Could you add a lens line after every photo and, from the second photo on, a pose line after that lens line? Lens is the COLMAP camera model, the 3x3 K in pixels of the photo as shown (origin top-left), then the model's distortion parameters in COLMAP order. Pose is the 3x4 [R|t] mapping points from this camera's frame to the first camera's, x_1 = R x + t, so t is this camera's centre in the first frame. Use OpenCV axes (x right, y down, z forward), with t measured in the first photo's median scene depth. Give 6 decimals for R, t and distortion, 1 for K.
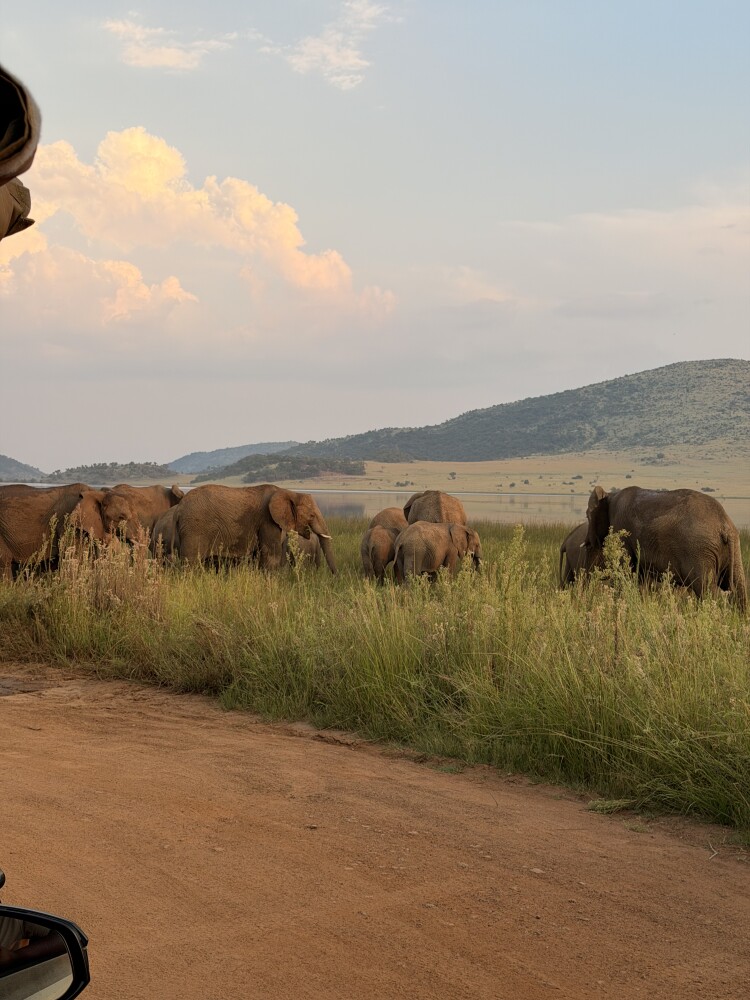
lens RADIAL K [[1361.1, 0, 375.0], [0, 1361.1, 500.0], [0, 0, 1]] dist [0.164615, -0.420774]
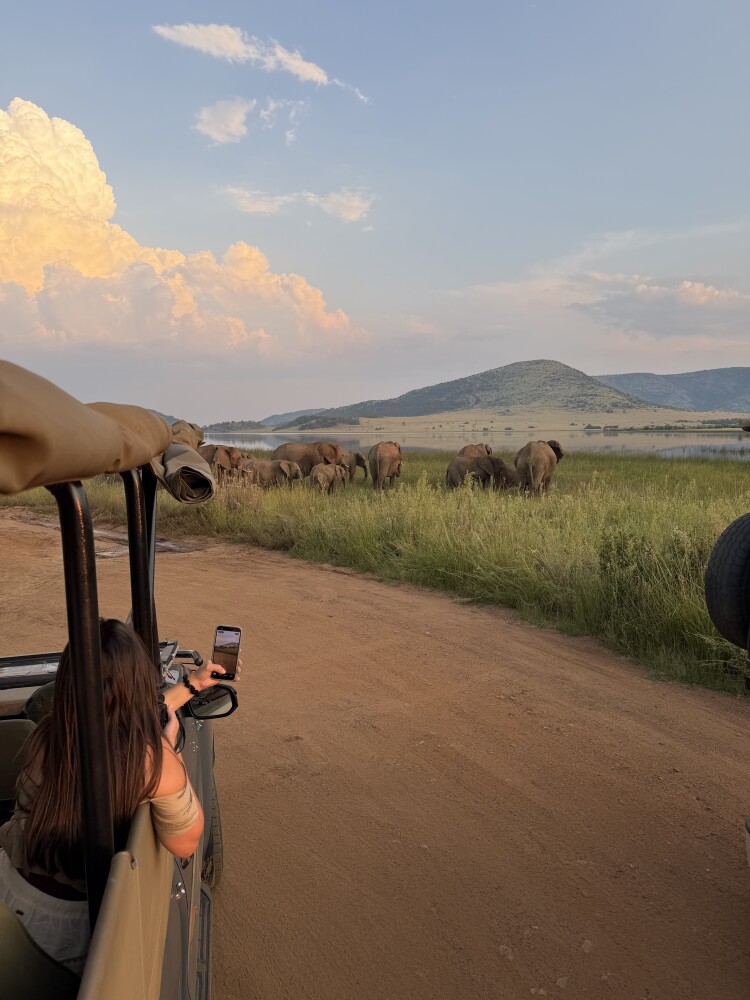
lens RADIAL K [[701.4, 0, 375.0], [0, 701.4, 500.0], [0, 0, 1]] dist [0.081389, 0.000108]
pose [[0.999604, -0.027572, 0.005647, 0.017984], [0.026824, 0.994069, 0.105395, -0.048935], [-0.008520, -0.105202, 0.994414, -0.092288]]
